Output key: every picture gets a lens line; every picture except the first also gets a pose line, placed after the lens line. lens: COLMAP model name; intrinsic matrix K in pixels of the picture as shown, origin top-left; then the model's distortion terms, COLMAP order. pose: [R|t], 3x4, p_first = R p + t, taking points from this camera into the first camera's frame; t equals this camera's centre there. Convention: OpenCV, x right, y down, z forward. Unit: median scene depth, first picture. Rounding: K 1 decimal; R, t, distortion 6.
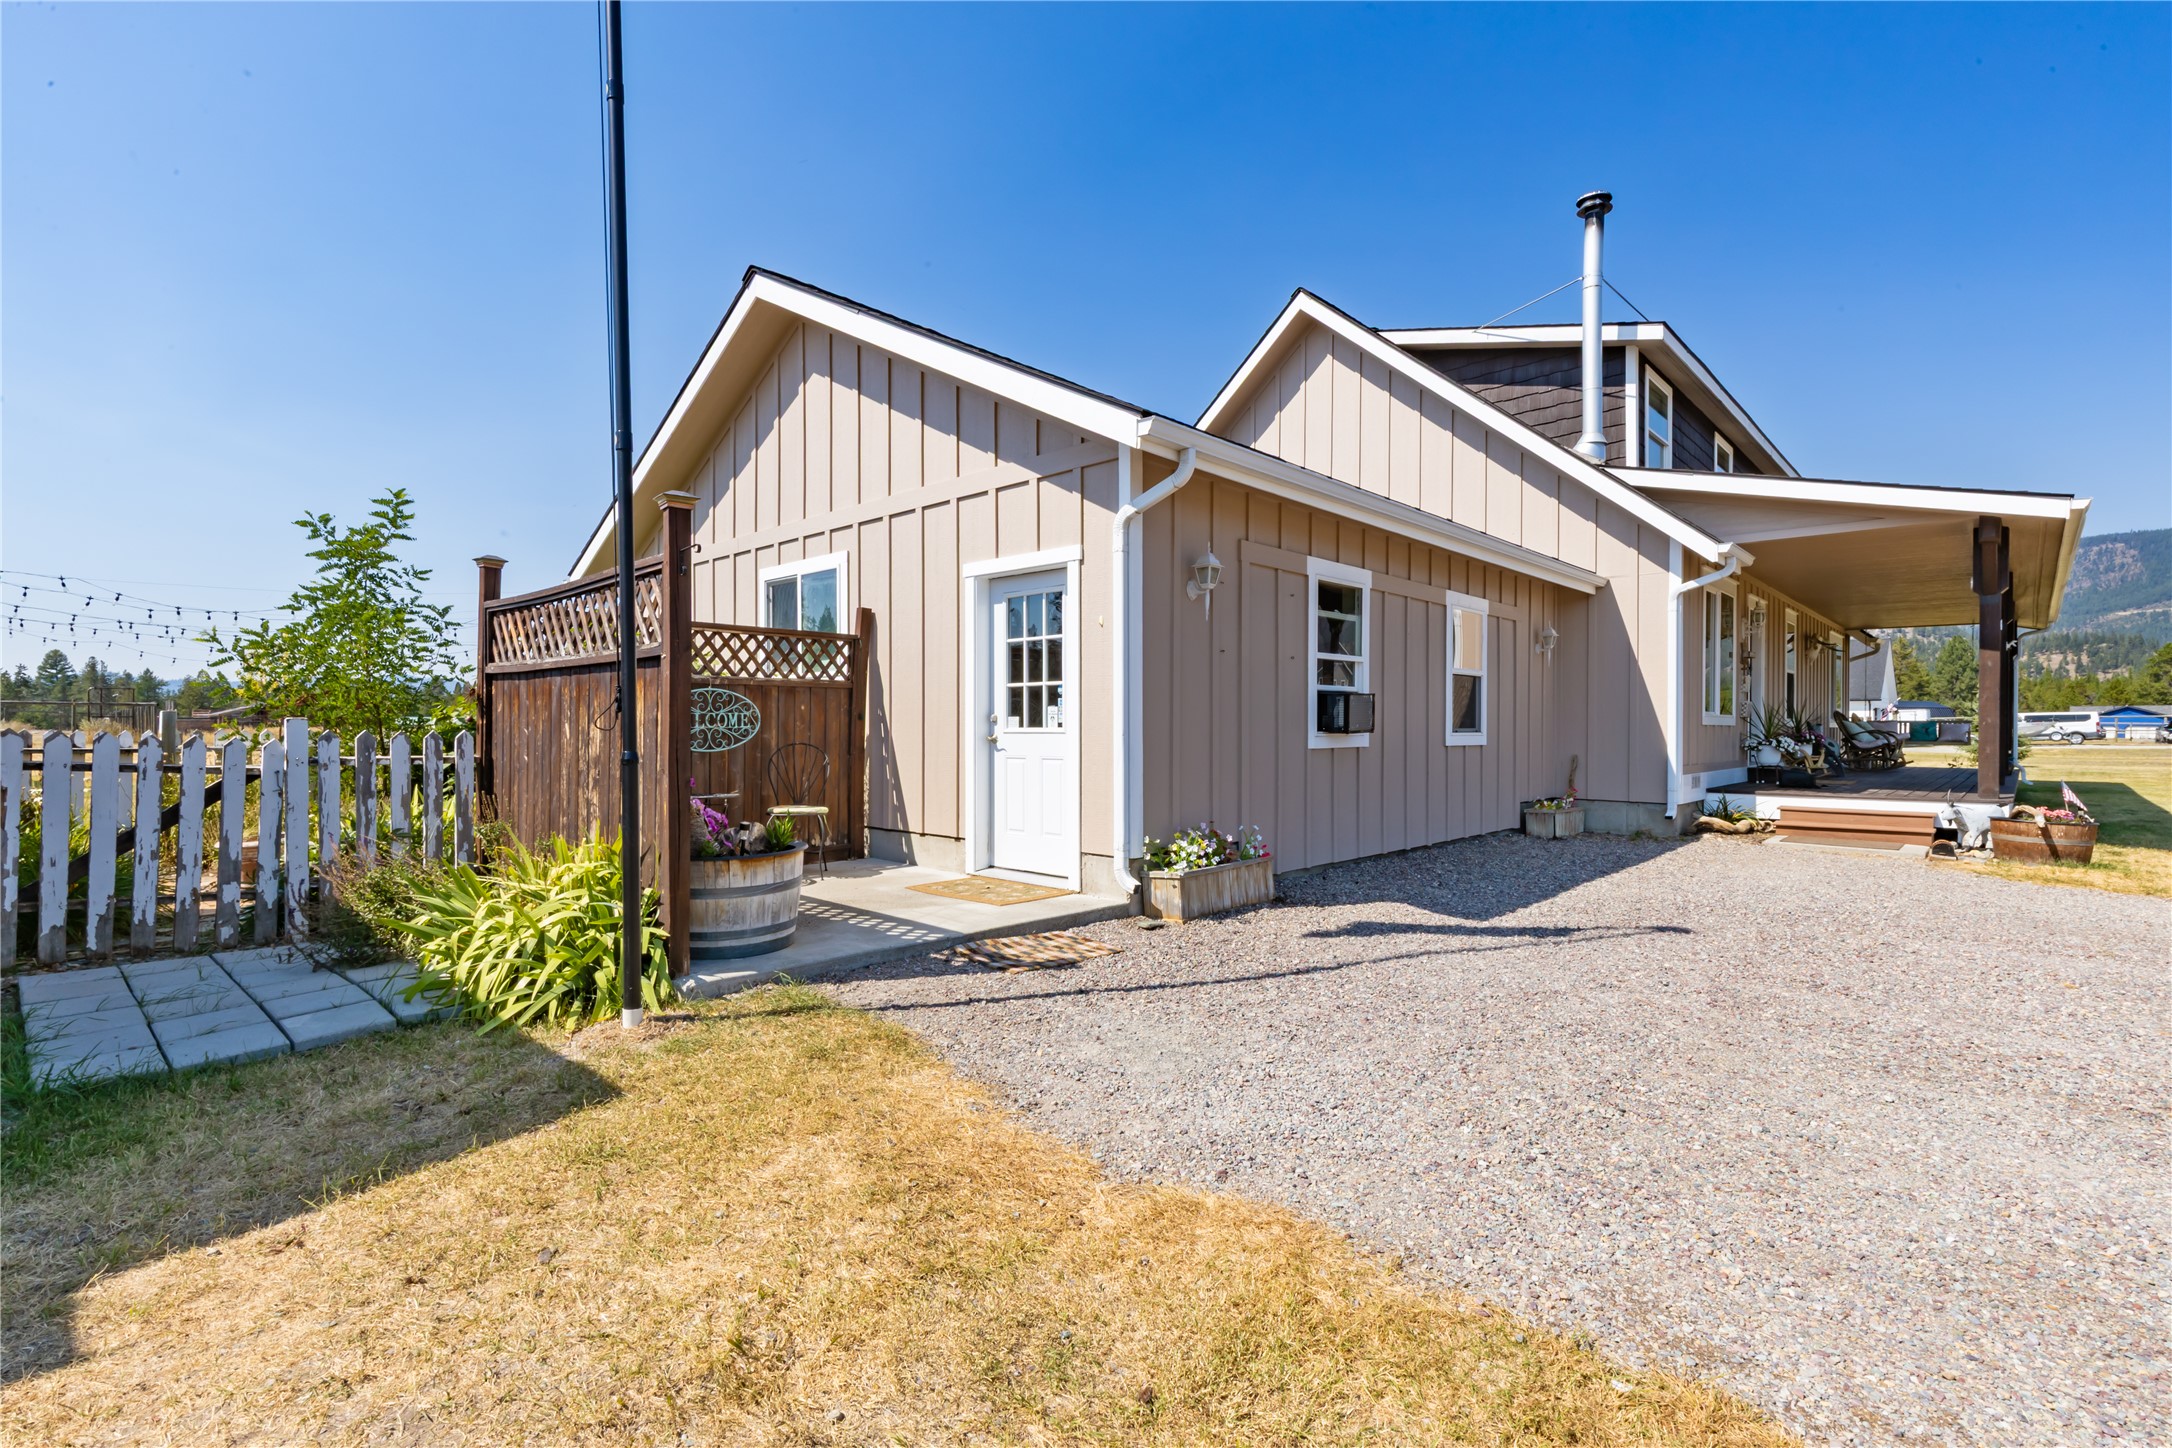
lens RADIAL K [[1003.1, 0, 1086.0], [0, 1003.1, 724.0], [0, 0, 1]] dist [0.001758, 0.000137]
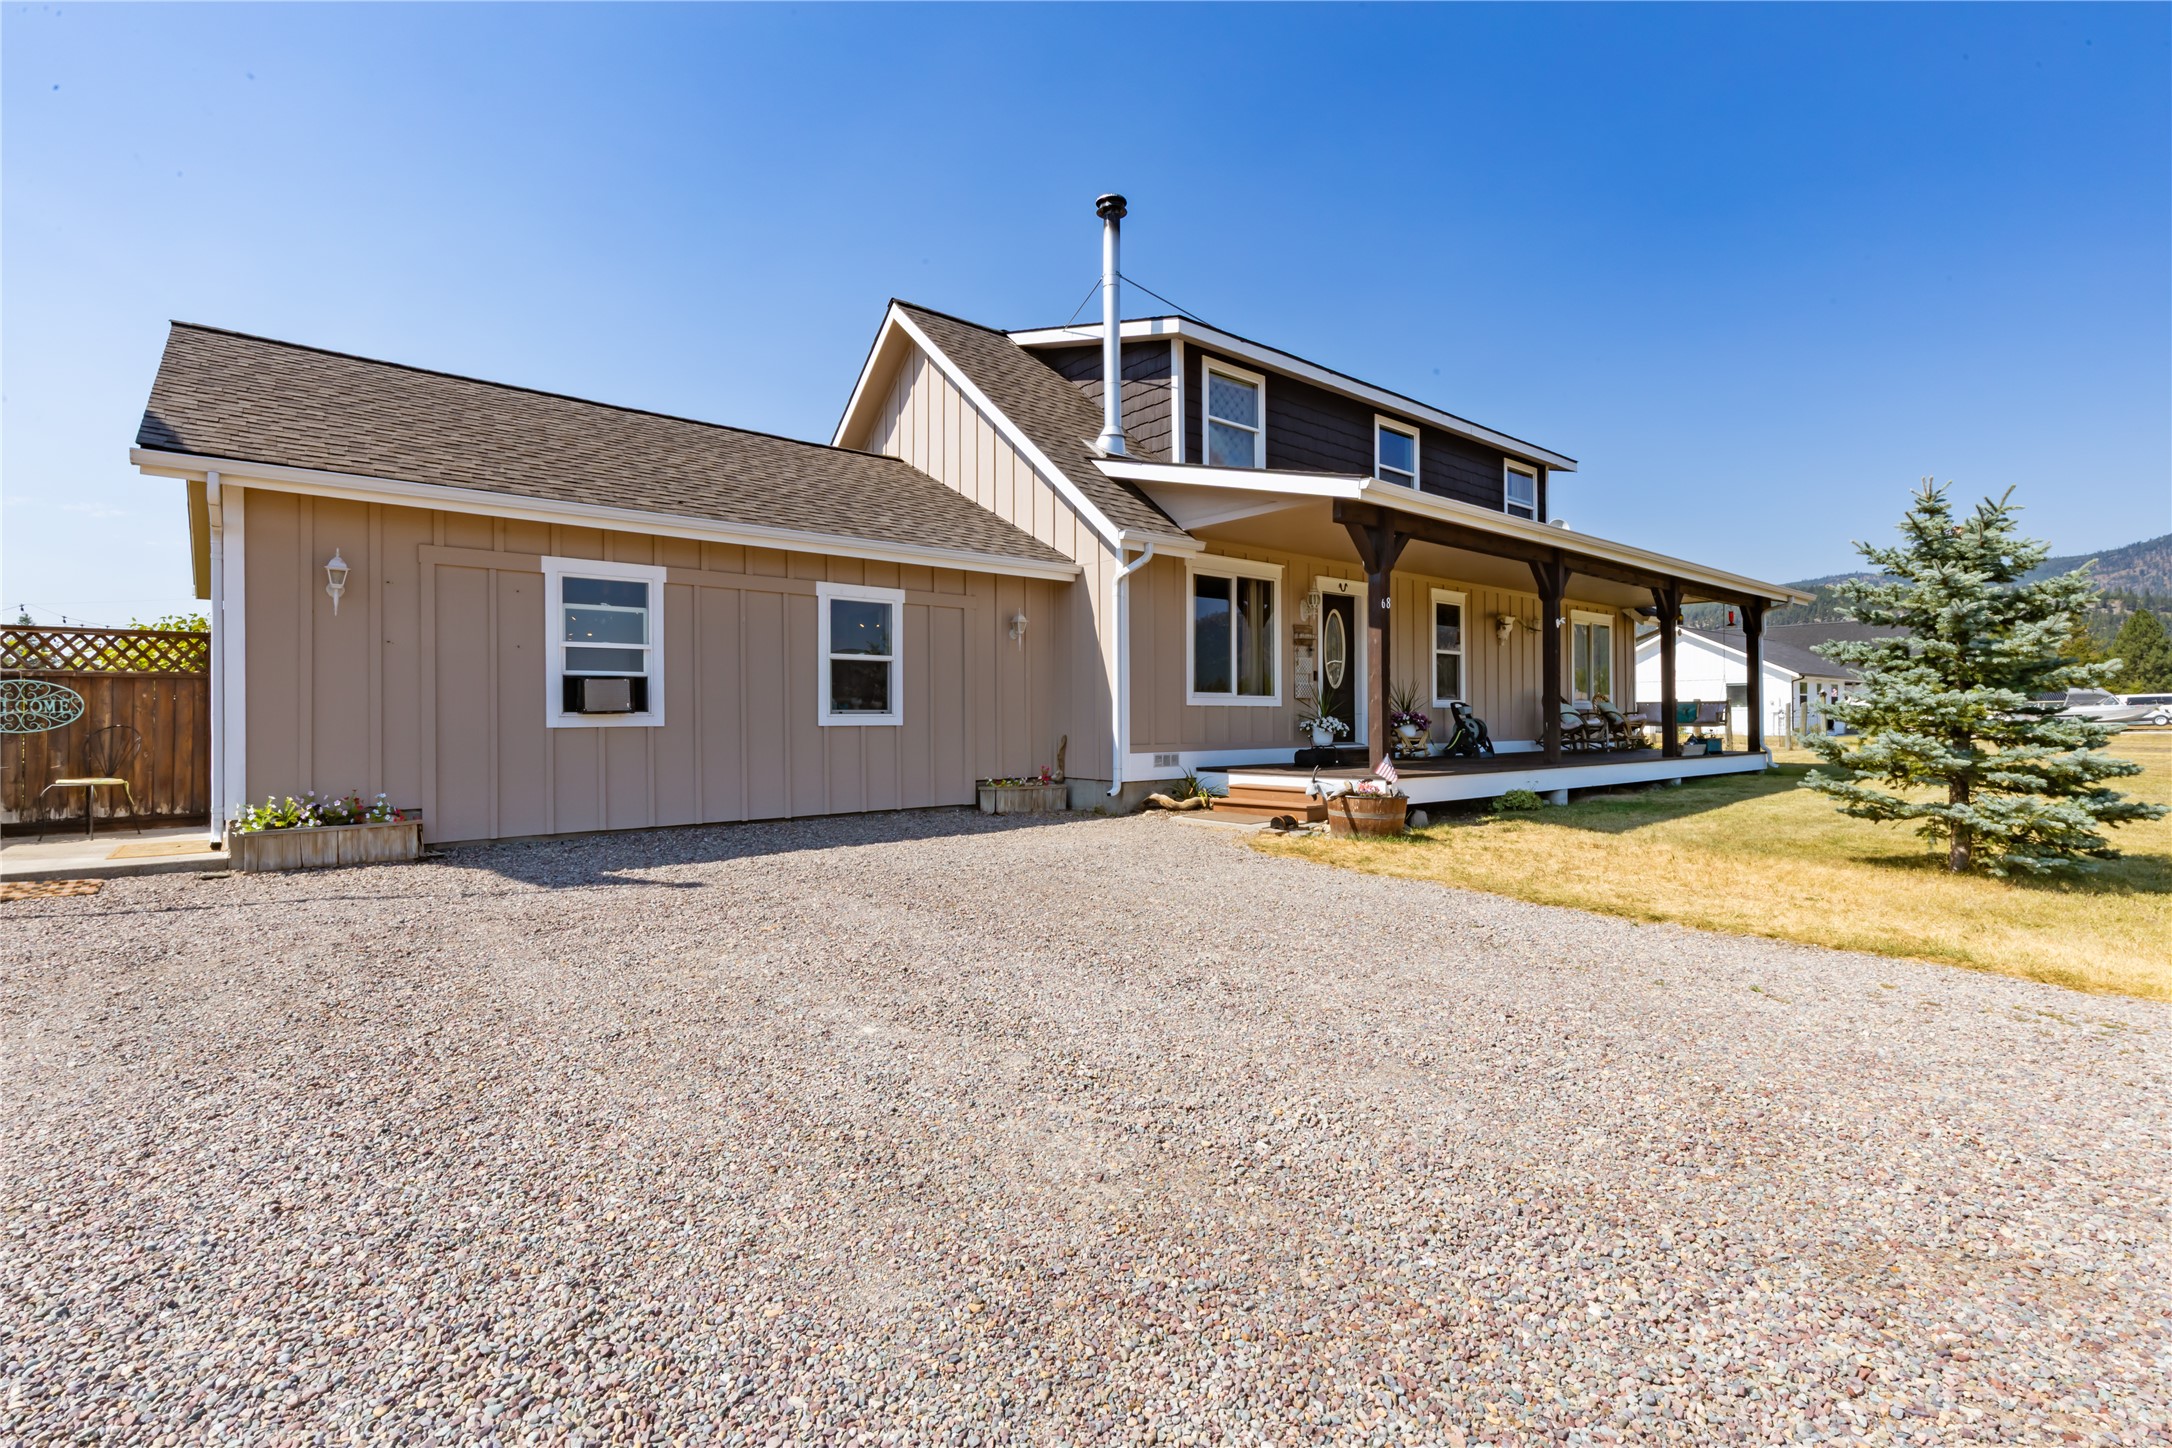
lens RADIAL K [[969.3, 0, 1086.0], [0, 969.3, 724.0], [0, 0, 1]] dist [0.001779, 0.000153]
pose [[0.992935, -0.007846, -0.118398, 0.665397], [0.008586, 0.999947, 0.005741, 0.013835], [0.118347, -0.006717, 0.992950, -0.002848]]
